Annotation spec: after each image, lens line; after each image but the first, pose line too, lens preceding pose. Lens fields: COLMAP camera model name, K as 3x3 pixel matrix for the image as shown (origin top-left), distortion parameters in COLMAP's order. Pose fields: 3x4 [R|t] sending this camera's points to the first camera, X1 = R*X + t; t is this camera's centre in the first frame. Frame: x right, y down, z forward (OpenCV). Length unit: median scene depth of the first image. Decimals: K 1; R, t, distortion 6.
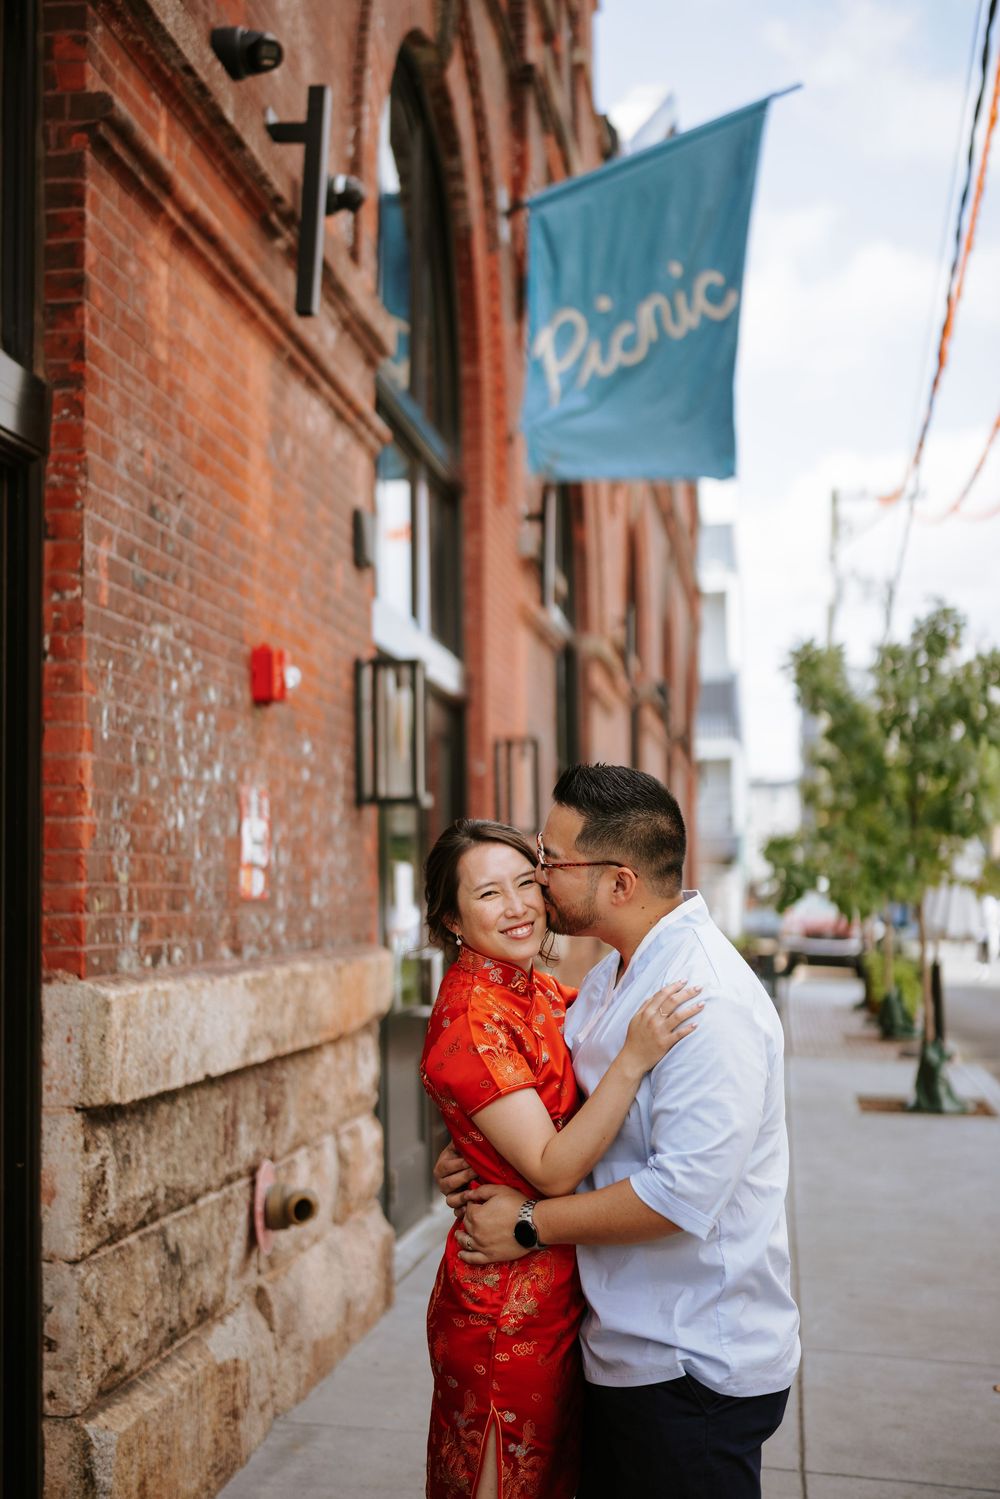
lens RADIAL K [[2109.8, 0, 500.9], [0, 2109.8, 751.3], [0, 0, 1]] dist [0.015353, 0.000000]
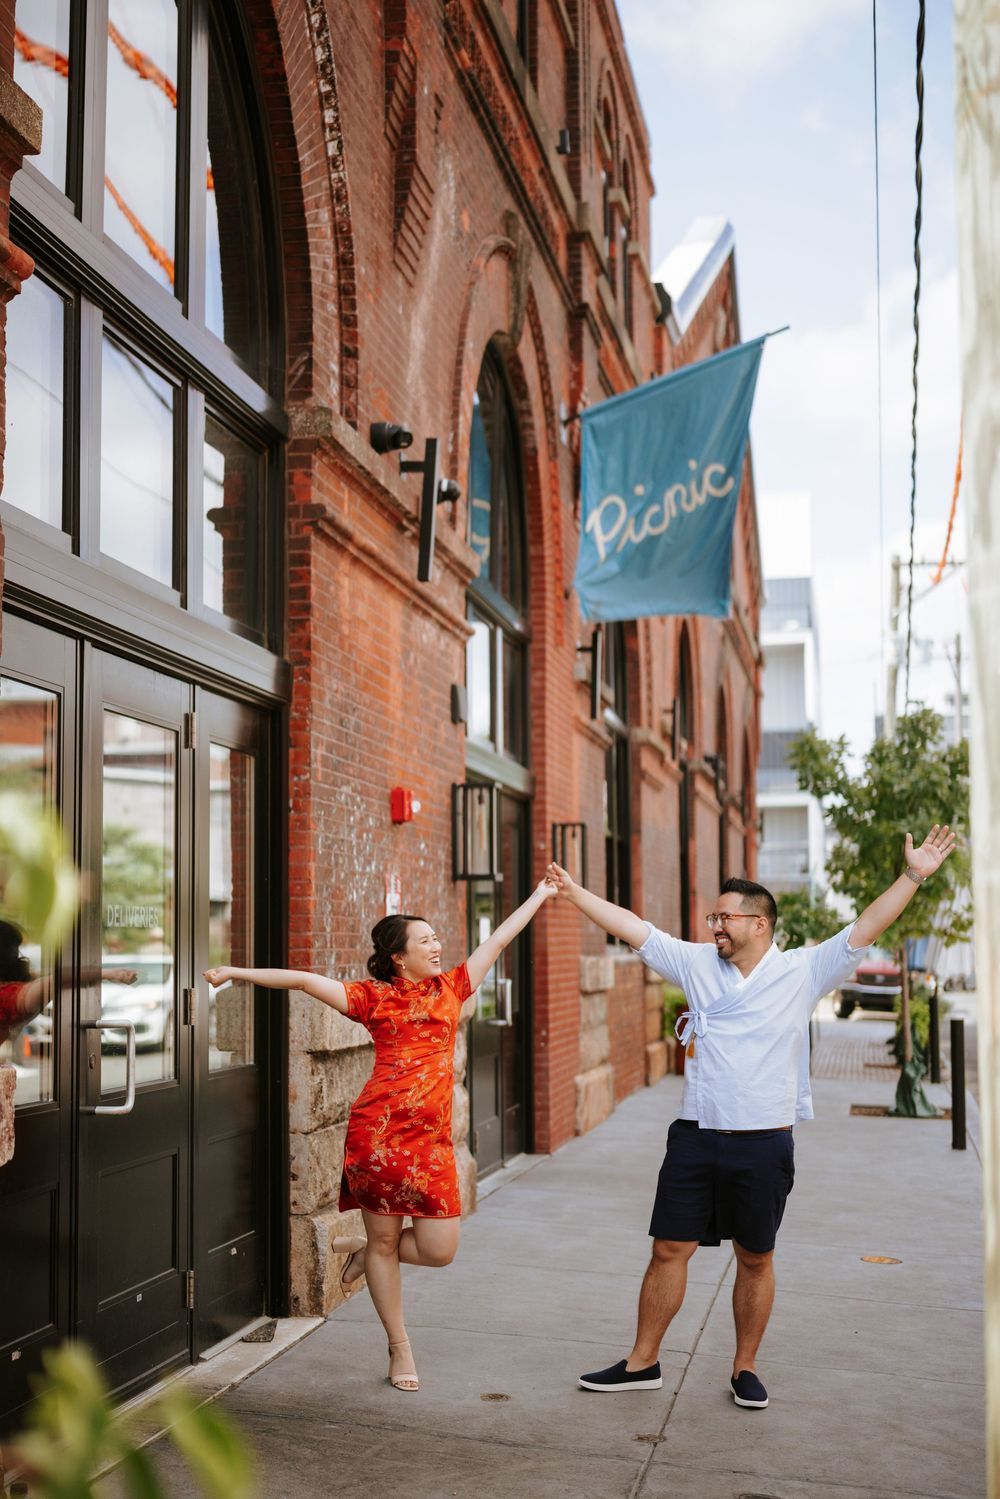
lens RADIAL K [[2109.8, 0, 499.7], [0, 2109.8, 747.0], [0, 0, 1]] dist [0.015353, 0.000000]
pose [[0.999122, 0.002398, -0.041821, 0.033321], [-0.003344, 0.999740, -0.022573, -0.042158], [0.041756, 0.022693, 0.998870, -0.605859]]
